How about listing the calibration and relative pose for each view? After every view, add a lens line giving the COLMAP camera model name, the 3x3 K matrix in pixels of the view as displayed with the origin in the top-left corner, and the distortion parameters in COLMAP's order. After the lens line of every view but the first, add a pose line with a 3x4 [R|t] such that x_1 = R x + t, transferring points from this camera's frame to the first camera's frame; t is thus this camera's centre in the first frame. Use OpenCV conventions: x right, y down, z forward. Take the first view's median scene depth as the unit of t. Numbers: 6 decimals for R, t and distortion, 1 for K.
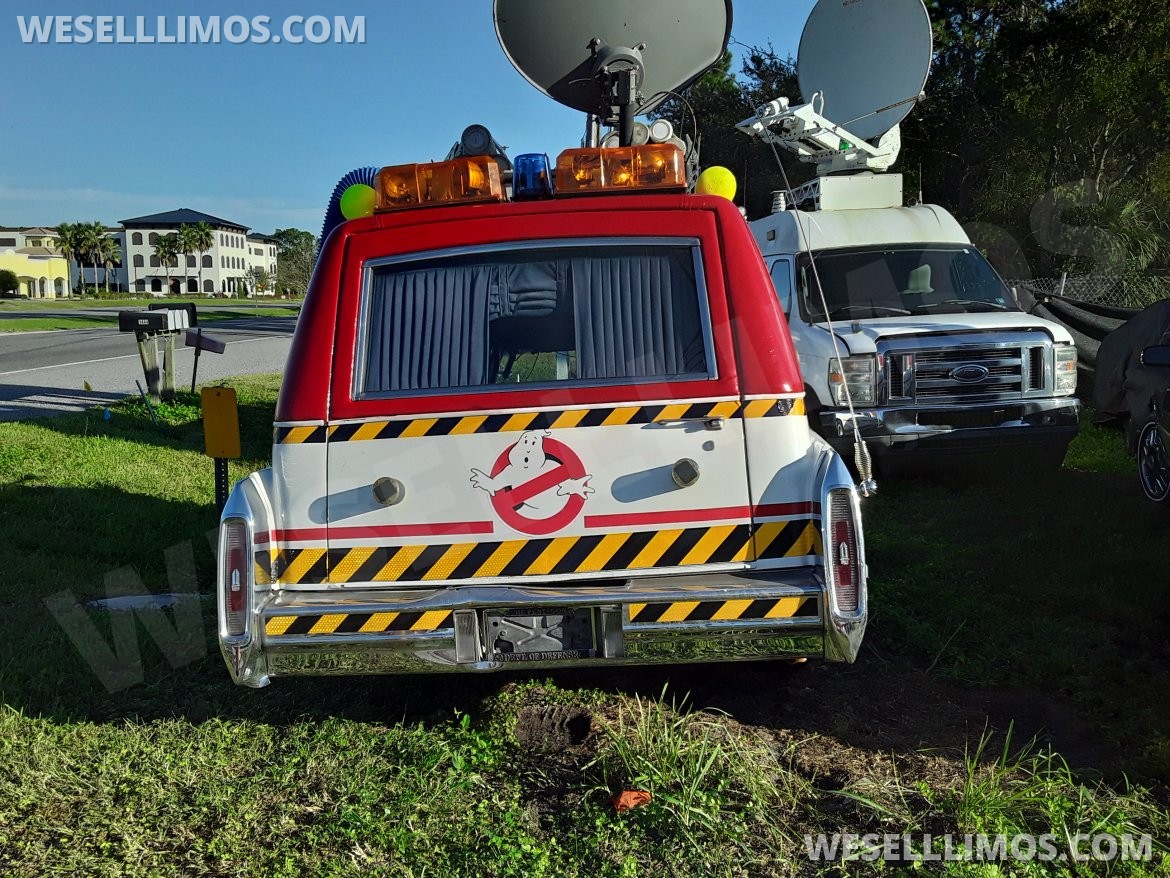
lens RADIAL K [[1097.1, 0, 585.0], [0, 1097.1, 439.0], [0, 0, 1]] dist [0.109985, -0.167454]
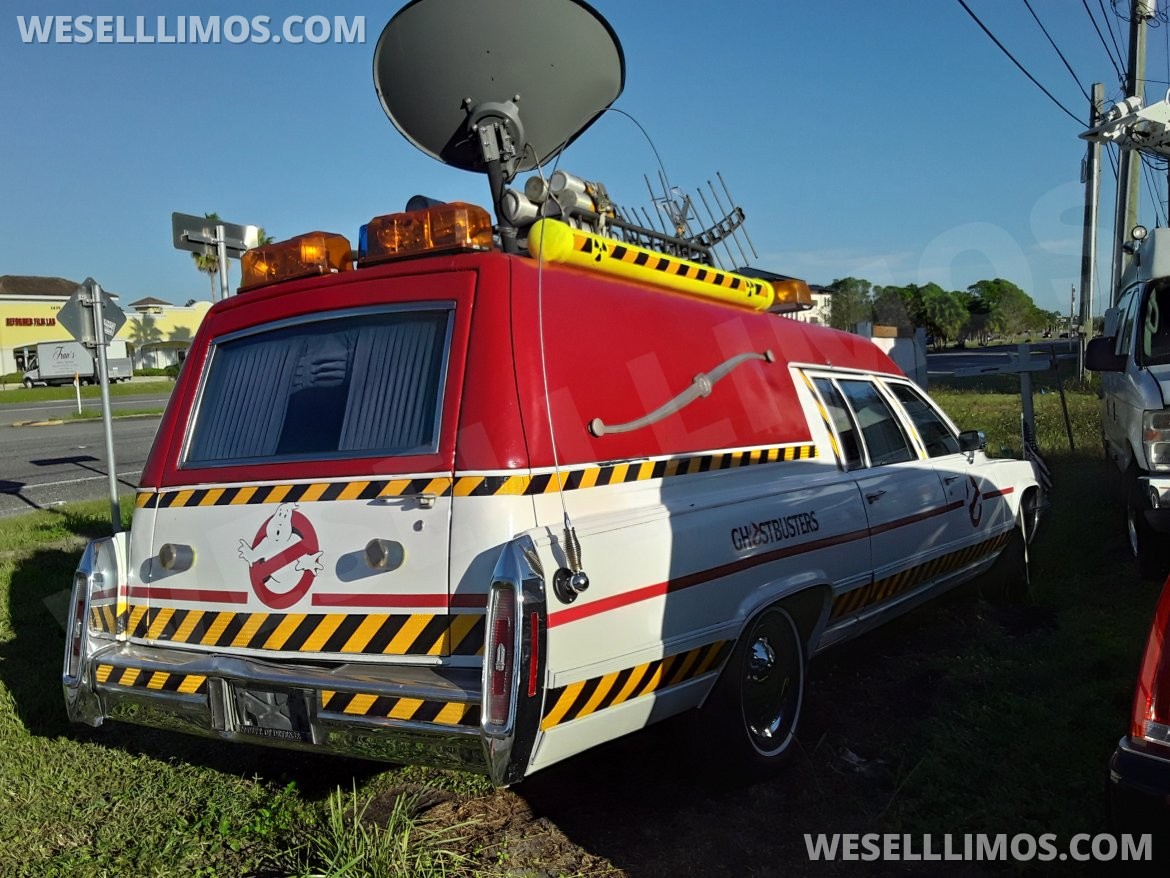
lens RADIAL K [[1097.1, 0, 585.0], [0, 1097.1, 439.0], [0, 0, 1]] dist [0.109985, -0.167454]
pose [[0.870224, 0.003291, -0.492644, 0.687116], [-0.023638, 0.999105, -0.035082, -0.037374], [0.492088, 0.042175, 0.869523, 0.262114]]
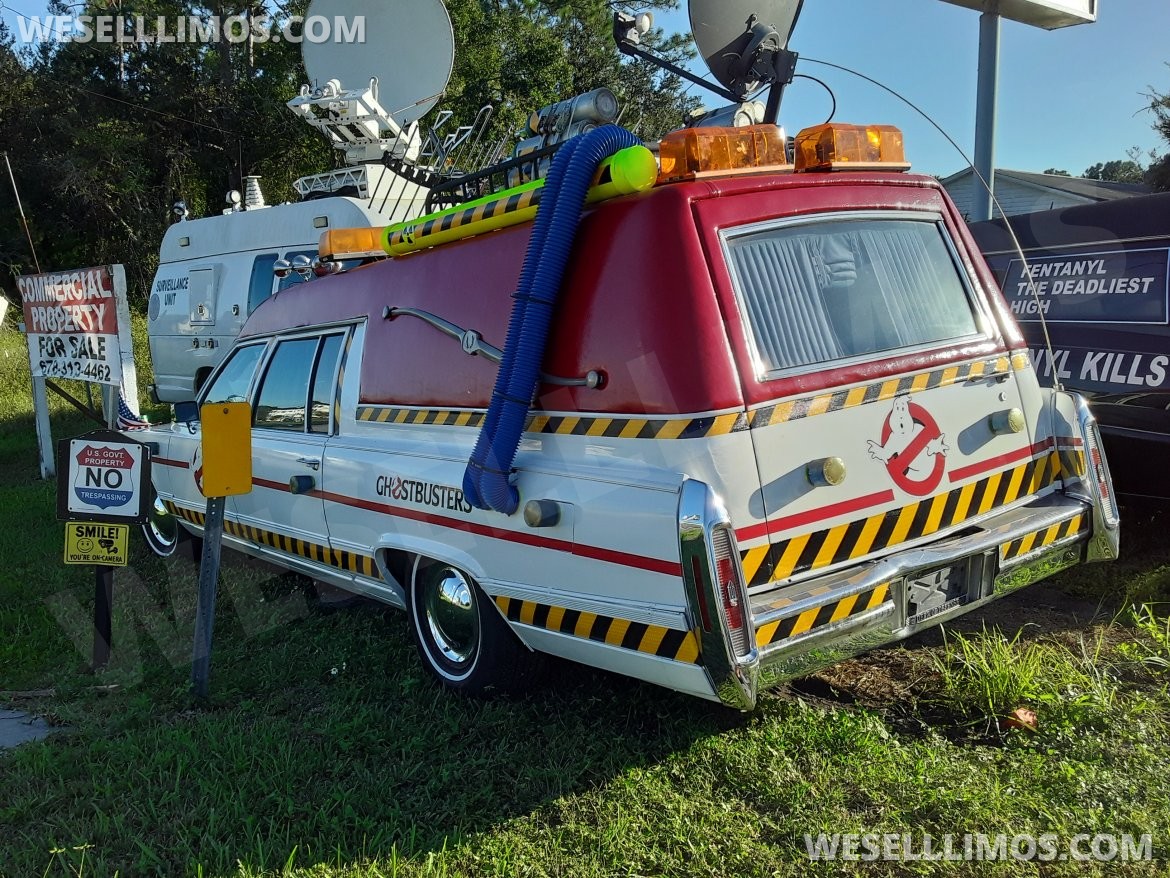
lens RADIAL K [[1097.1, 0, 585.0], [0, 1097.1, 439.0], [0, 0, 1]] dist [0.109985, -0.167454]
pose [[0.757039, -0.103757, 0.645078, -0.948443], [0.102990, 0.993918, 0.039001, -0.039375], [-0.645201, 0.036911, 0.763120, 0.406637]]
